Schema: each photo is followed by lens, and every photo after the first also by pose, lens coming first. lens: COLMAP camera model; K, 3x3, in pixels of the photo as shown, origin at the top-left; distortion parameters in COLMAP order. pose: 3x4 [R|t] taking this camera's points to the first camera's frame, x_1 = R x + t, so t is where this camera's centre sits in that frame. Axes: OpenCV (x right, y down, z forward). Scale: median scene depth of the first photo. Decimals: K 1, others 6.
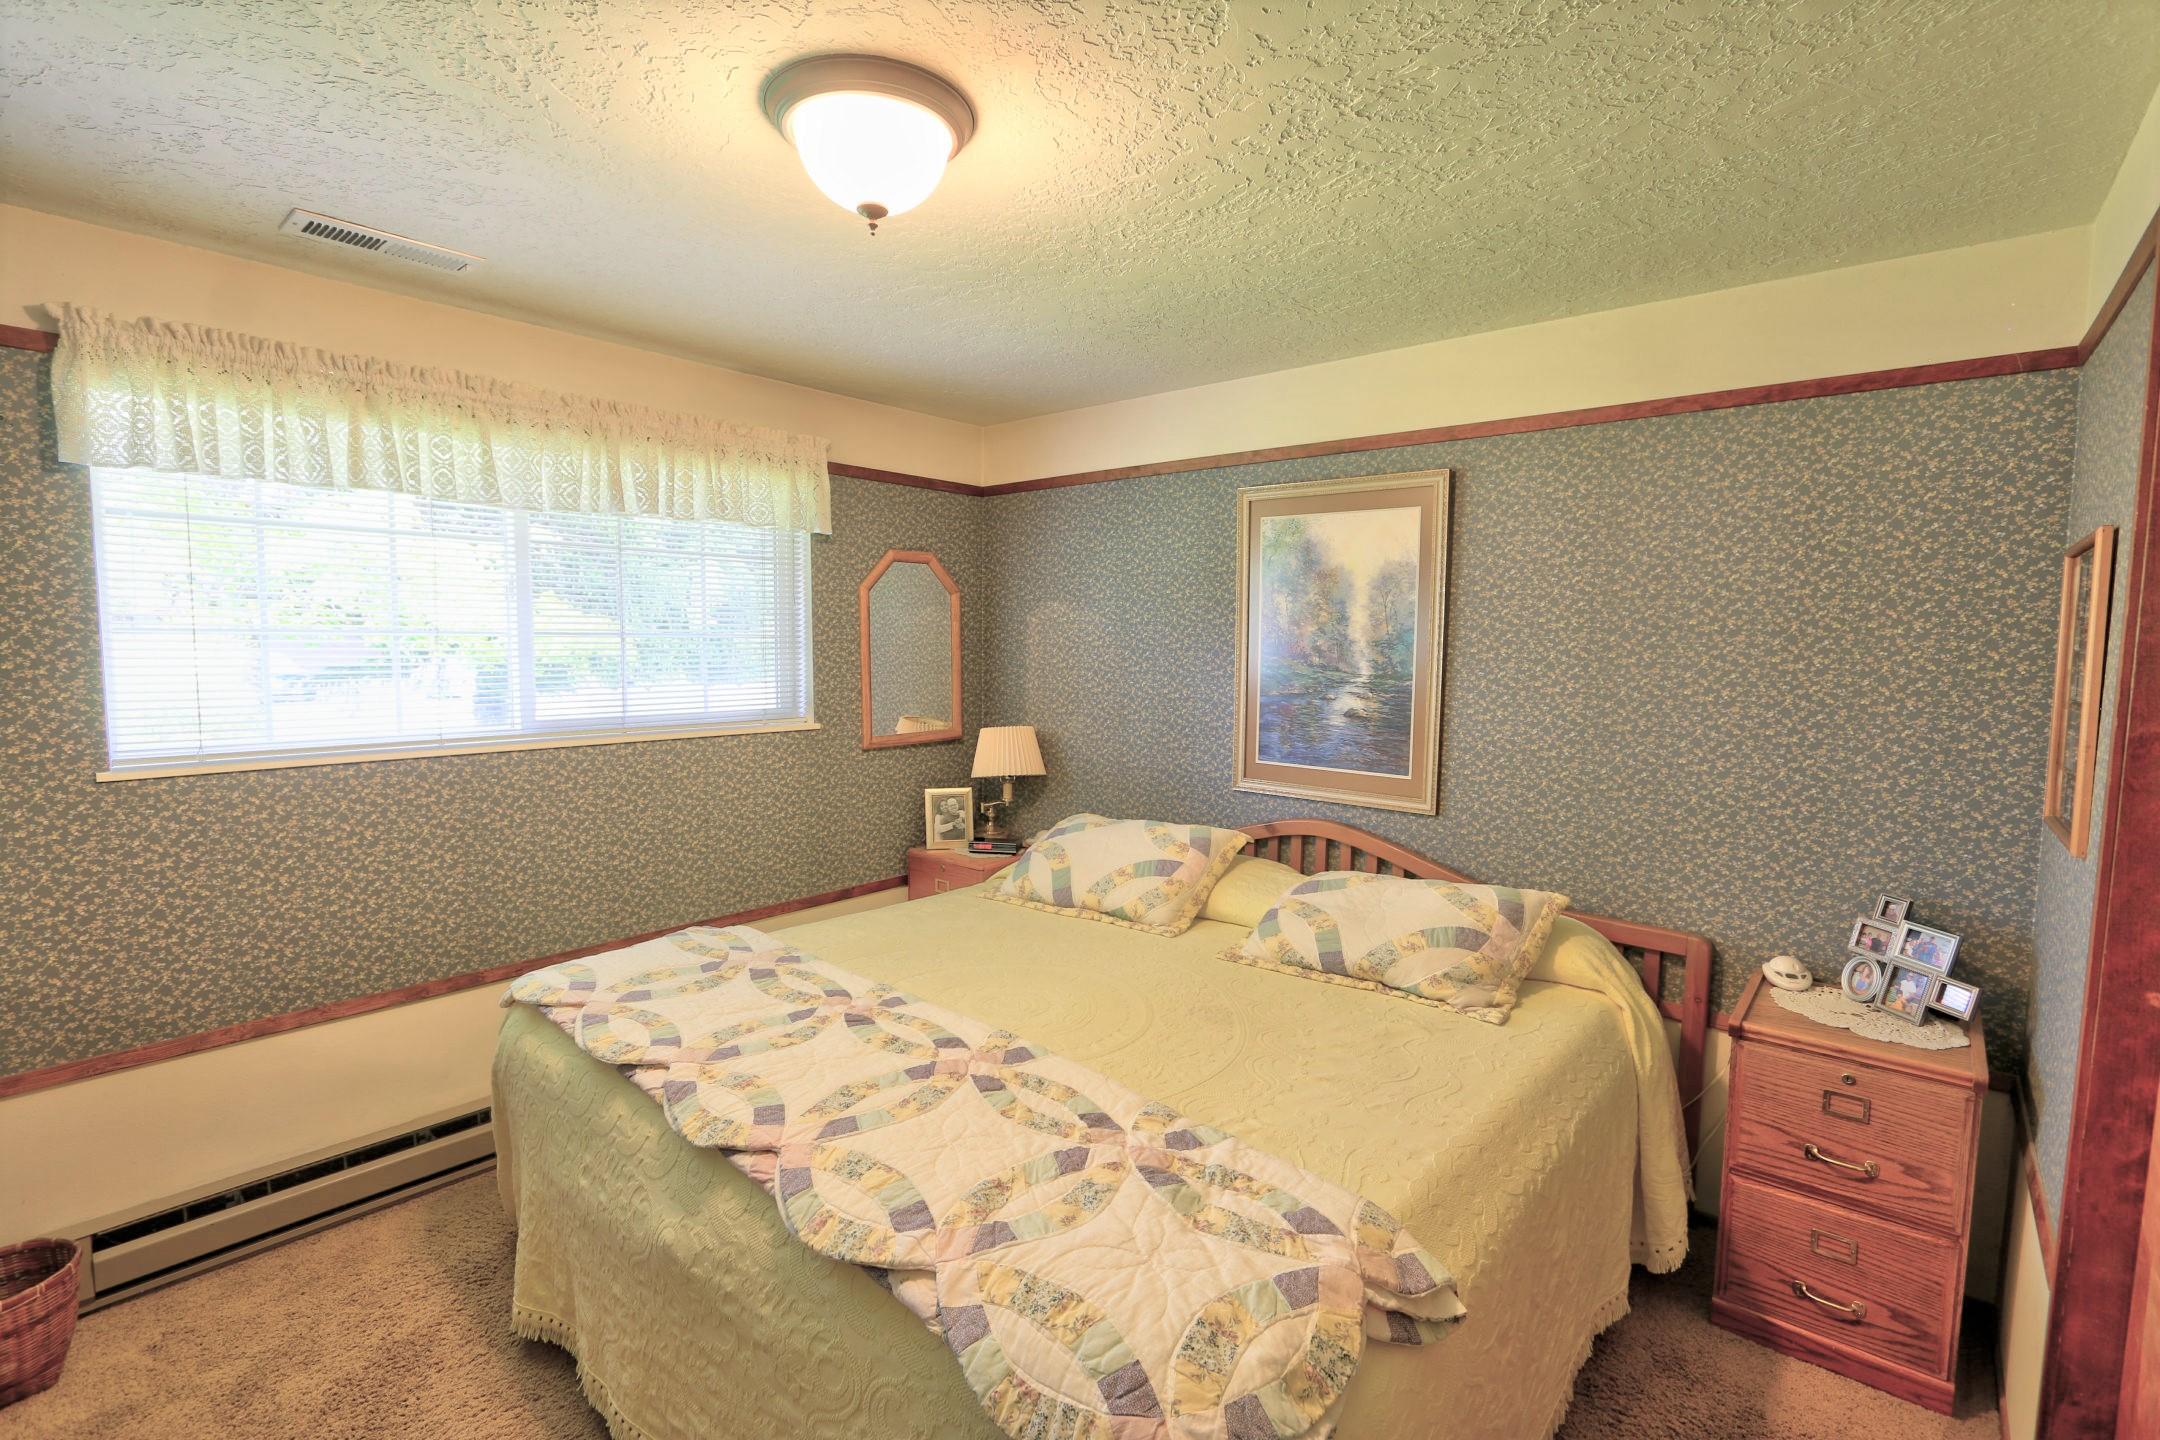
lens RADIAL K [[986.9, 0, 1071.6], [0, 986.9, 718.2], [0, 0, 1]] dist [-0.014931, 0.002428]
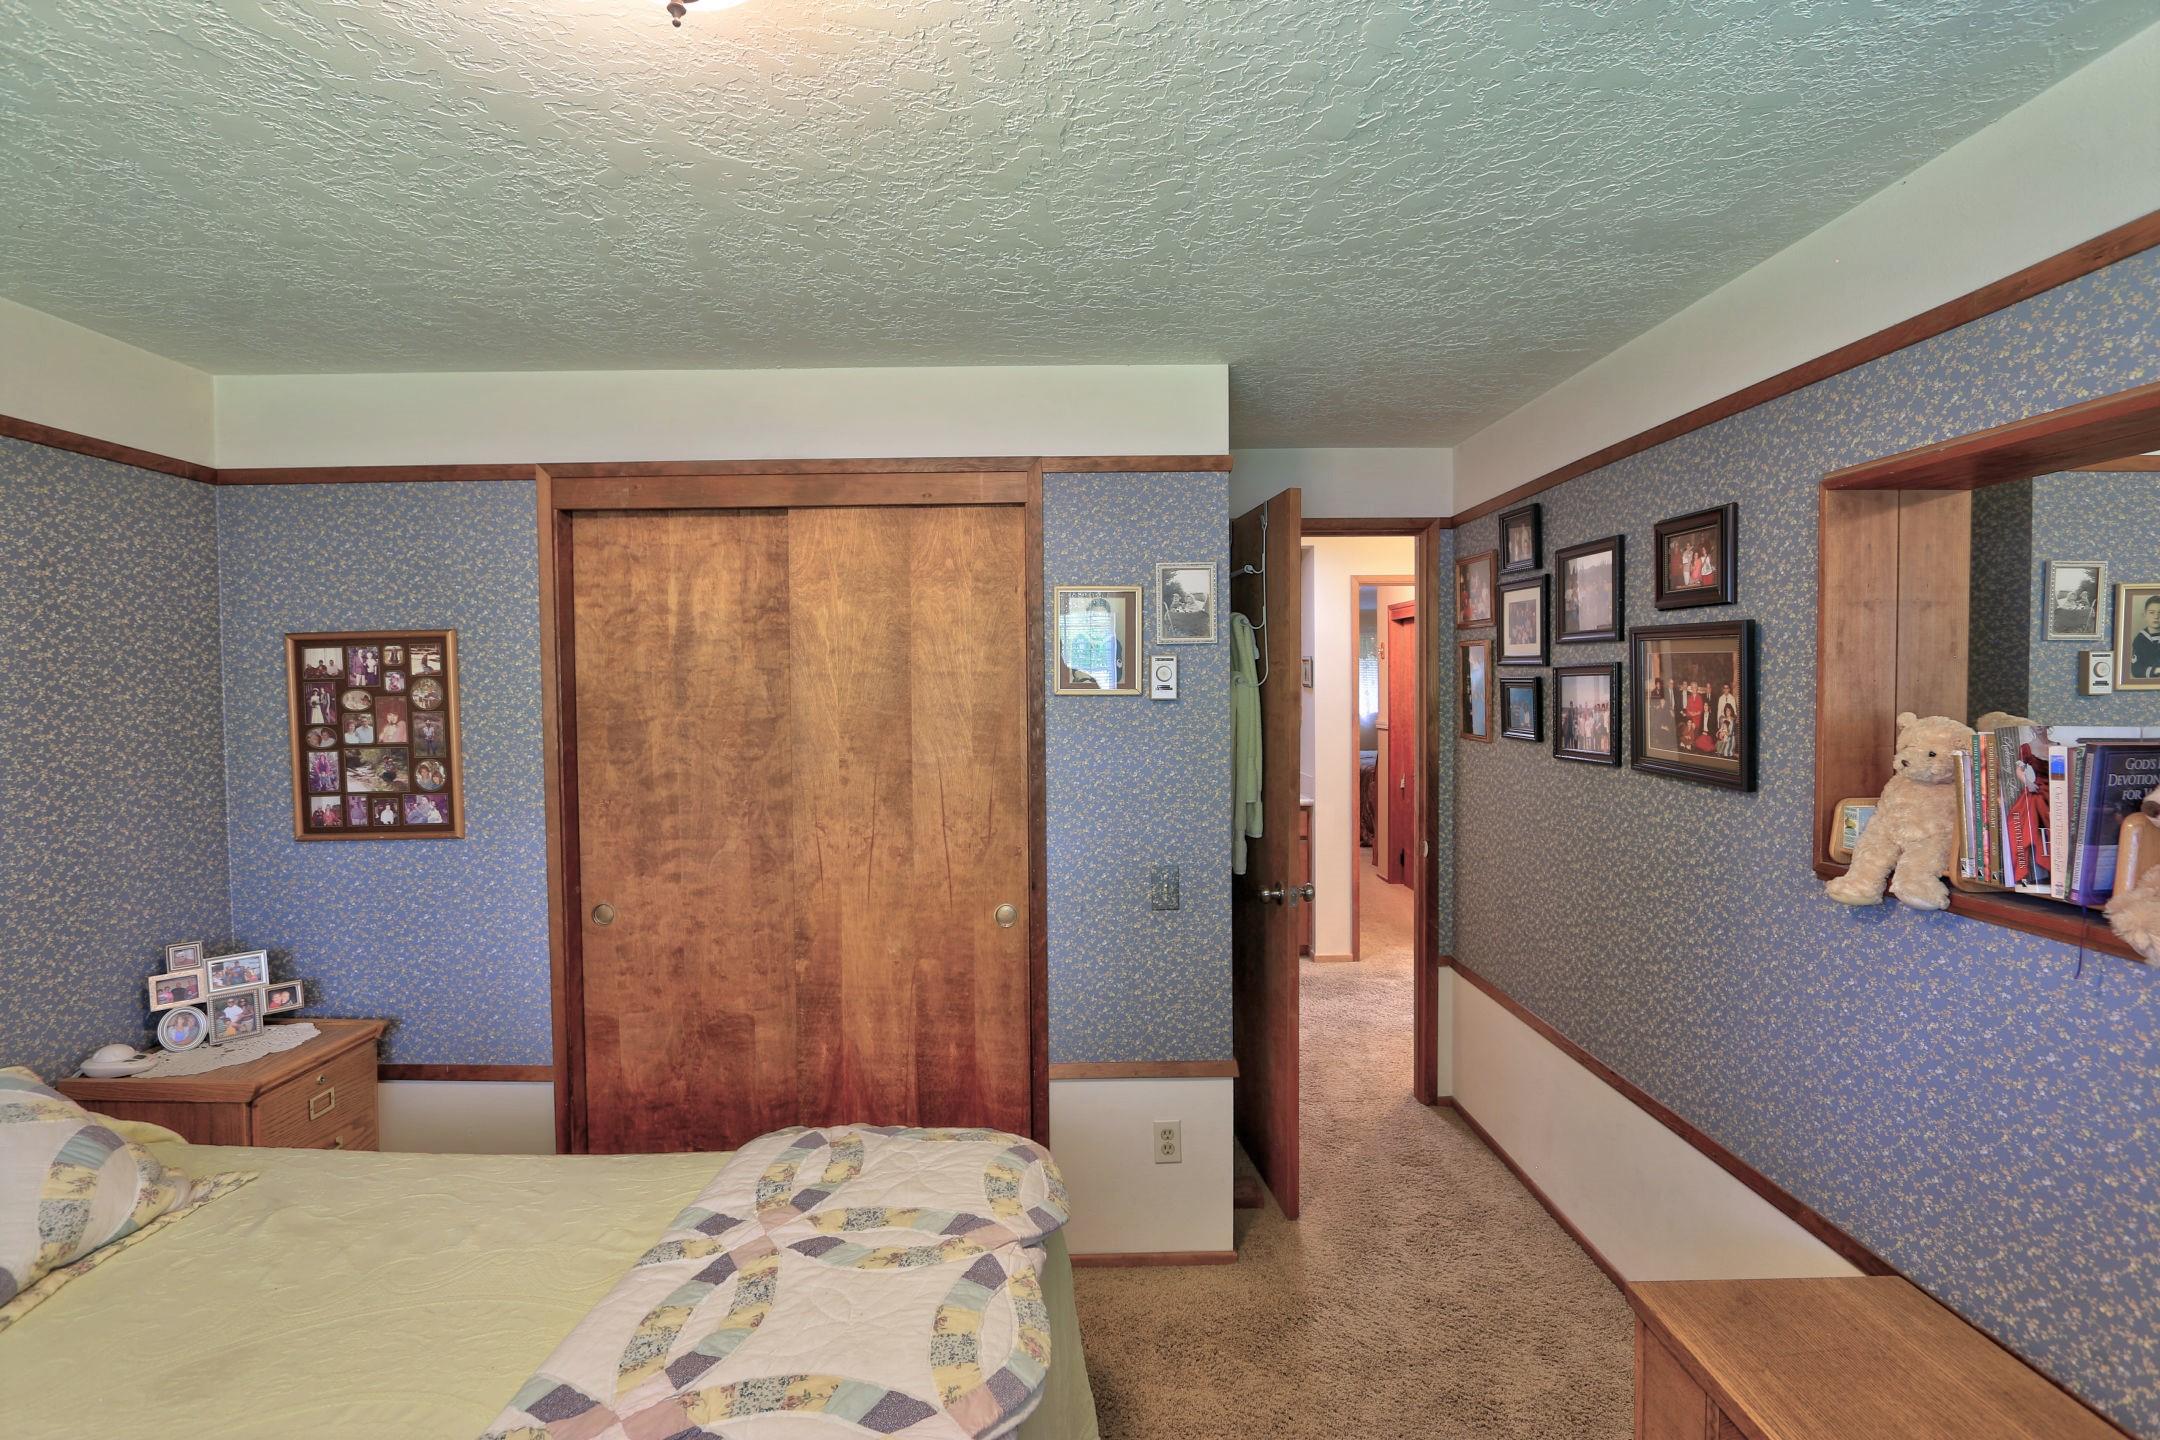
lens RADIAL K [[986.9, 0, 1071.6], [0, 986.9, 718.2], [0, 0, 1]] dist [-0.014931, 0.002428]
pose [[-0.651517, -0.025533, 0.758205, -0.644087], [0.071038, 0.992989, 0.094482, -0.102112], [-0.755301, 0.115418, -0.645135, 1.004460]]
